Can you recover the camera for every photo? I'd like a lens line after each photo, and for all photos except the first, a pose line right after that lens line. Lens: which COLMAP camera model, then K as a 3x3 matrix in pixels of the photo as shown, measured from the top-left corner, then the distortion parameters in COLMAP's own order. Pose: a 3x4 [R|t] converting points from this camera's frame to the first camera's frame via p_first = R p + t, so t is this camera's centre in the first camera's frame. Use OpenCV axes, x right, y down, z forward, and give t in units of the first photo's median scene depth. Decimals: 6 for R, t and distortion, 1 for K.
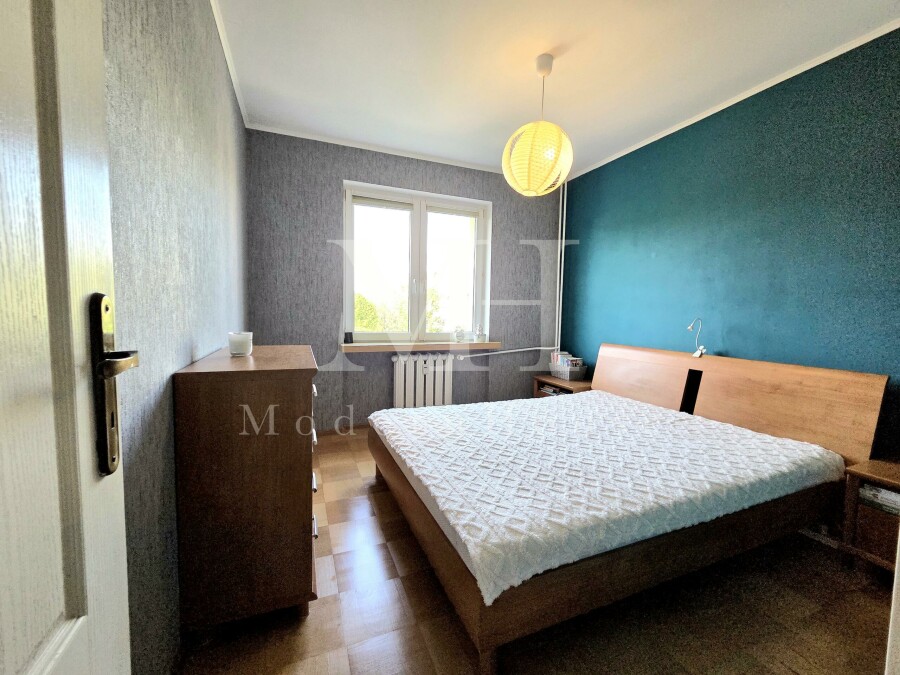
lens RADIAL K [[370.5, 0, 448.5], [0, 370.5, 337.6], [0, 0, 1]] dist [0.002122, 0.000615]
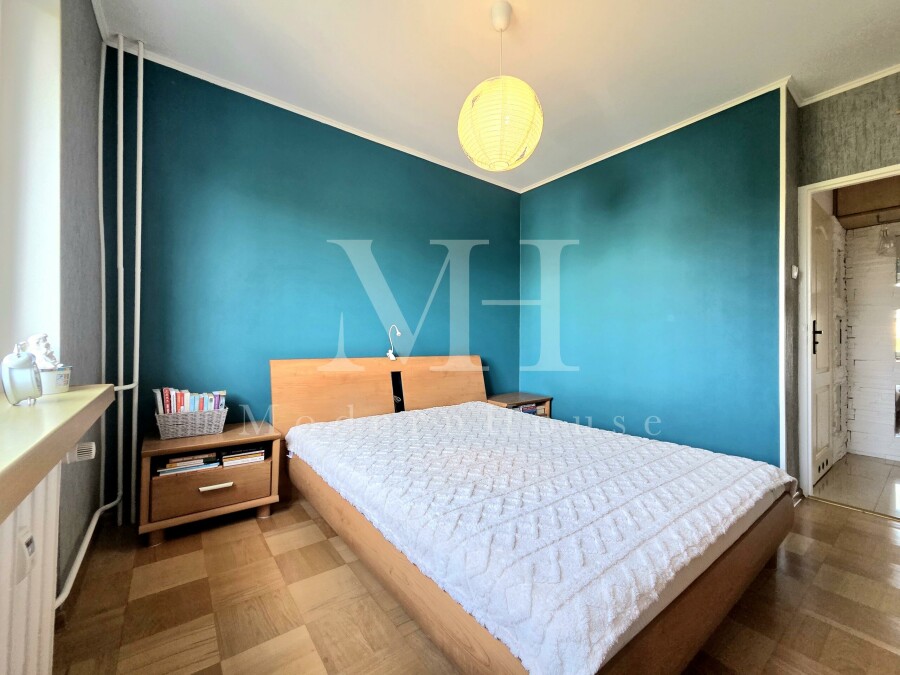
lens RADIAL K [[370.5, 0, 448.5], [0, 370.5, 337.6], [0, 0, 1]] dist [0.002122, 0.000615]
pose [[-0.249966, -0.019795, 0.968052, -0.449304], [0.052754, 0.998028, 0.034030, -0.043901], [-0.966816, 0.059575, -0.248429, 1.117461]]
